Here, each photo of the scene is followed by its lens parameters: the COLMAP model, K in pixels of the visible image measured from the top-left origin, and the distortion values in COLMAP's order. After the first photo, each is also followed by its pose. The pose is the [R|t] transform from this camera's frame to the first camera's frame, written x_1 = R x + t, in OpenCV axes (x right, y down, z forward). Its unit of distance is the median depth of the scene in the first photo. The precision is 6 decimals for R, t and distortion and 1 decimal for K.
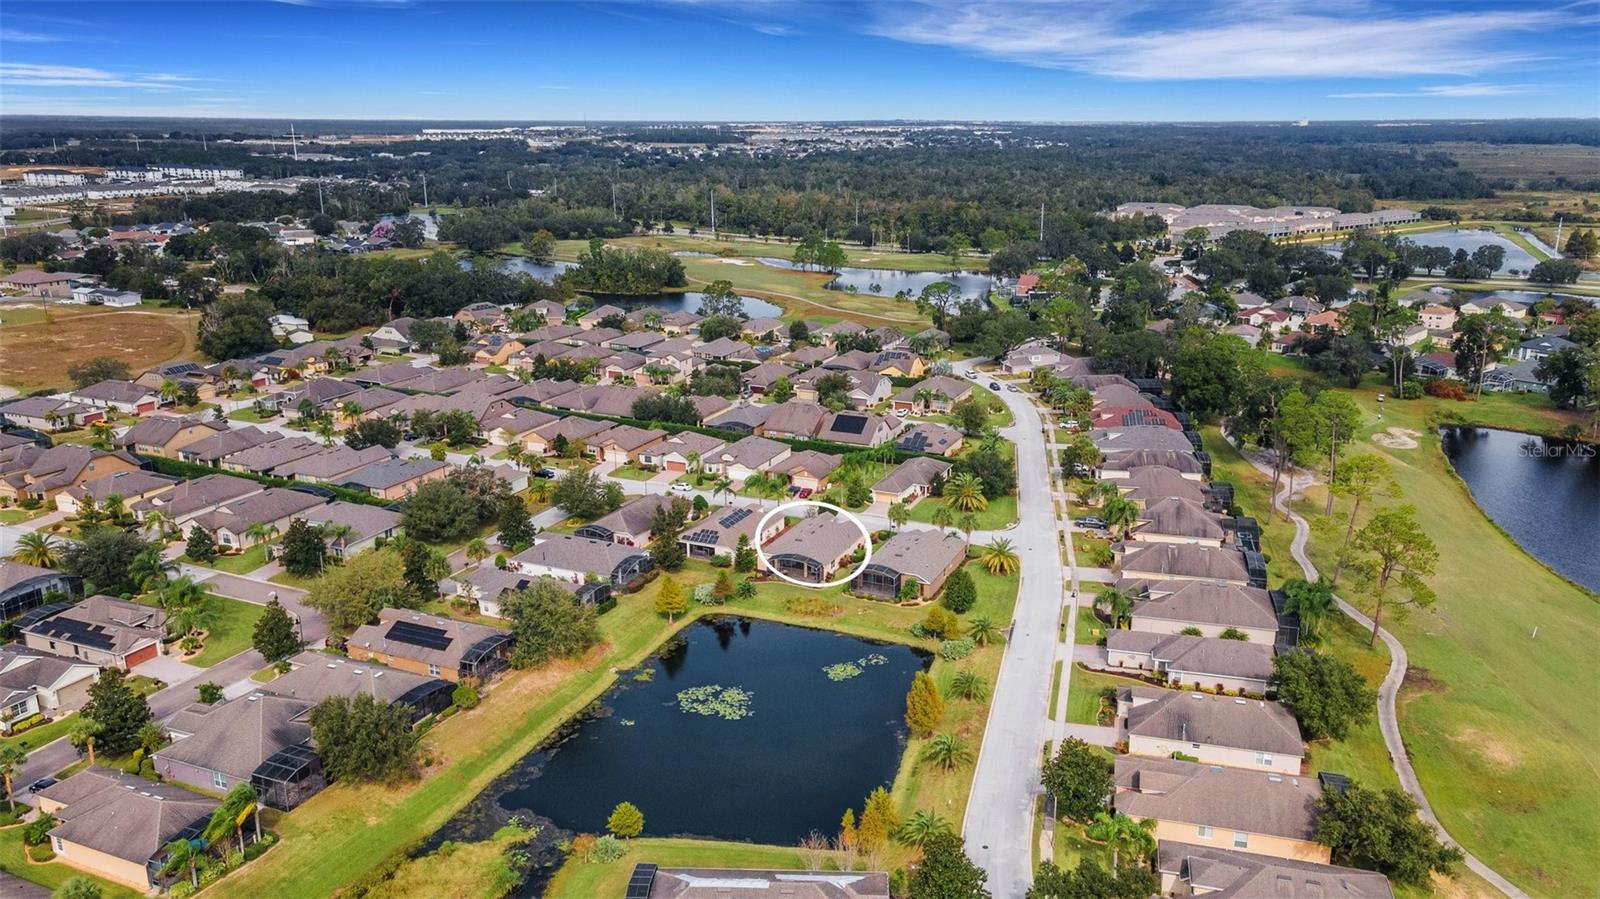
lens RADIAL K [[1162.9, 0, 804.5], [0, 1162.9, 450.9], [0, 0, 1]] dist [0.047887, -0.000872]
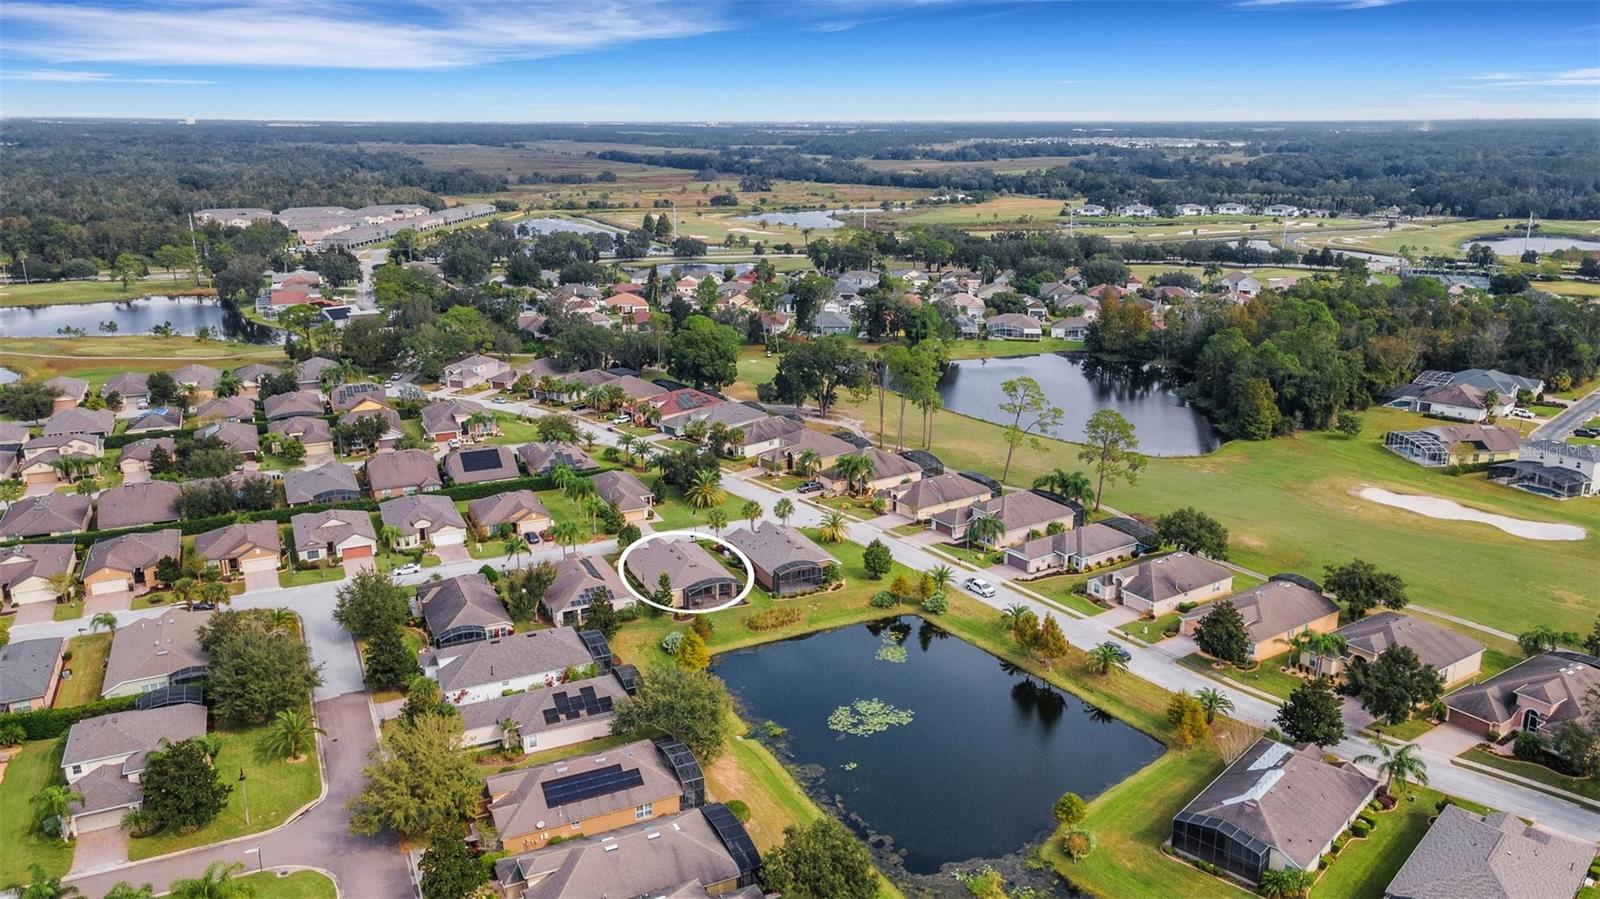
lens RADIAL K [[1162.9, 0, 804.5], [0, 1162.9, 450.9], [0, 0, 1]] dist [0.047887, -0.000872]
pose [[0.651800, -0.208148, 0.729268, -0.632822], [0.208912, 0.973674, 0.091186, -0.083333], [-0.729049, 0.092918, 0.678125, 0.291852]]
